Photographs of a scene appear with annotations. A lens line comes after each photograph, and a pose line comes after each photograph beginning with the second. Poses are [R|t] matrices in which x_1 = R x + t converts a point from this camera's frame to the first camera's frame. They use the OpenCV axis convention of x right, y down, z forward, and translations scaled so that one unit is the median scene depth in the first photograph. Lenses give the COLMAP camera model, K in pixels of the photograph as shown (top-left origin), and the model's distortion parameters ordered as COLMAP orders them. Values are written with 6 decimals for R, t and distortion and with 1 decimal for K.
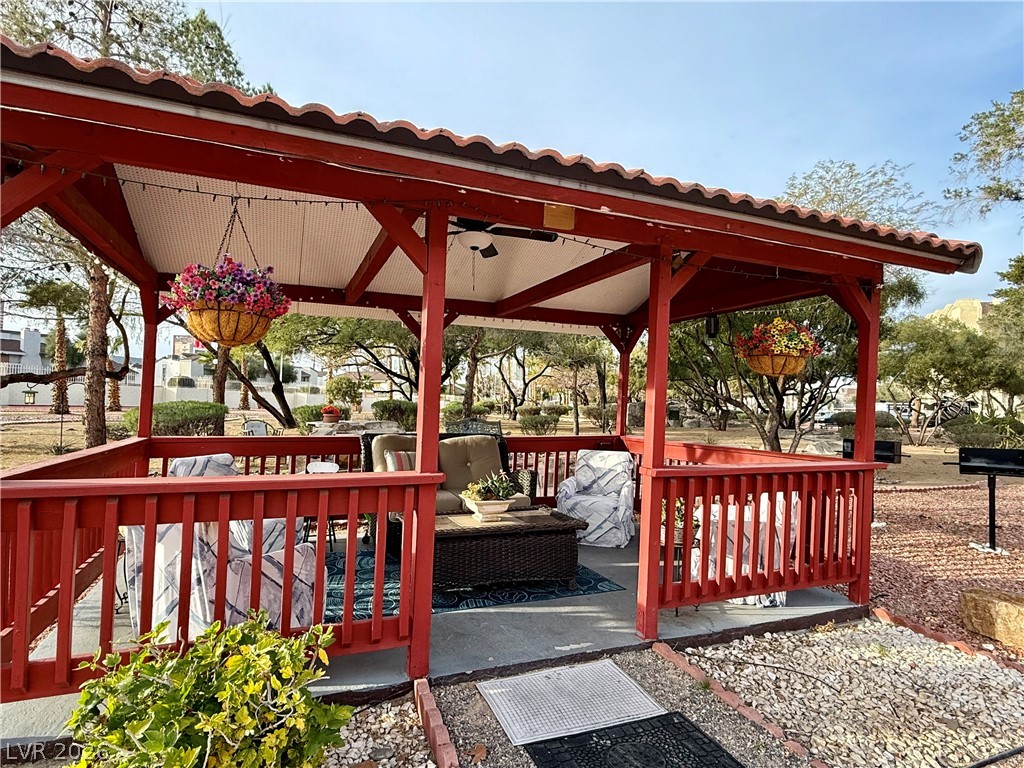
lens RADIAL K [[558.7, 0, 510.8], [0, 558.7, 389.0], [0, 0, 1]] dist [0.003567, -0.001007]
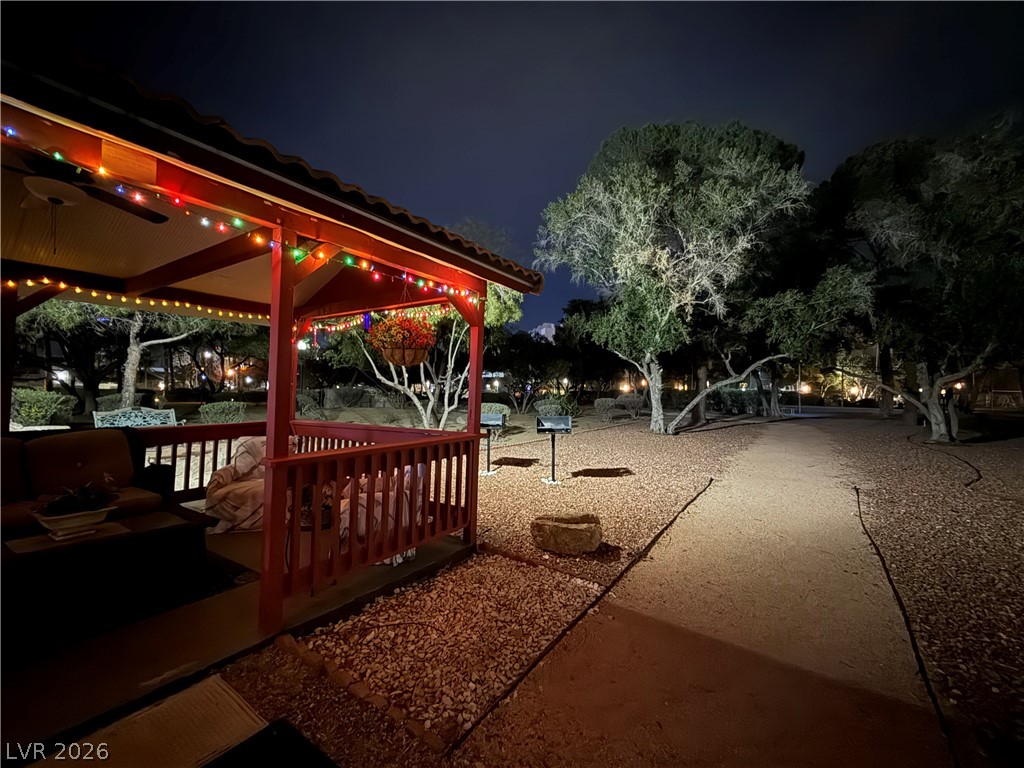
lens RADIAL K [[433.5, 0, 513.8], [0, 433.5, 385.1], [0, 0, 1]] dist [-0.004249, 0.000424]
pose [[0.823182, -0.009370, 0.567701, 0.168392], [-0.000897, 0.999841, 0.017803, 0.001685], [-0.567778, -0.015165, 0.823042, 0.147905]]
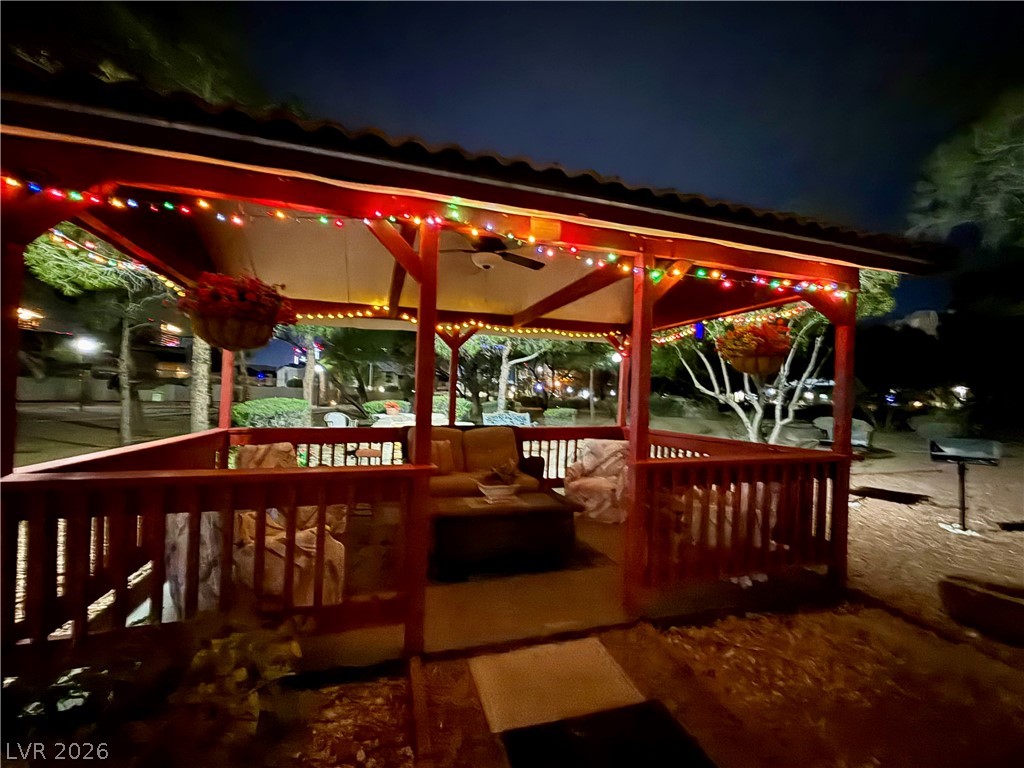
lens RADIAL K [[433.5, 0, 509.8], [0, 433.5, 385.6], [0, 0, 1]] dist [-0.004249, 0.000424]
pose [[0.996659, -0.007474, -0.081331, 0.076758], [0.007073, 0.999961, -0.005218, -0.000060], [0.081367, 0.004625, 0.996674, 0.141244]]
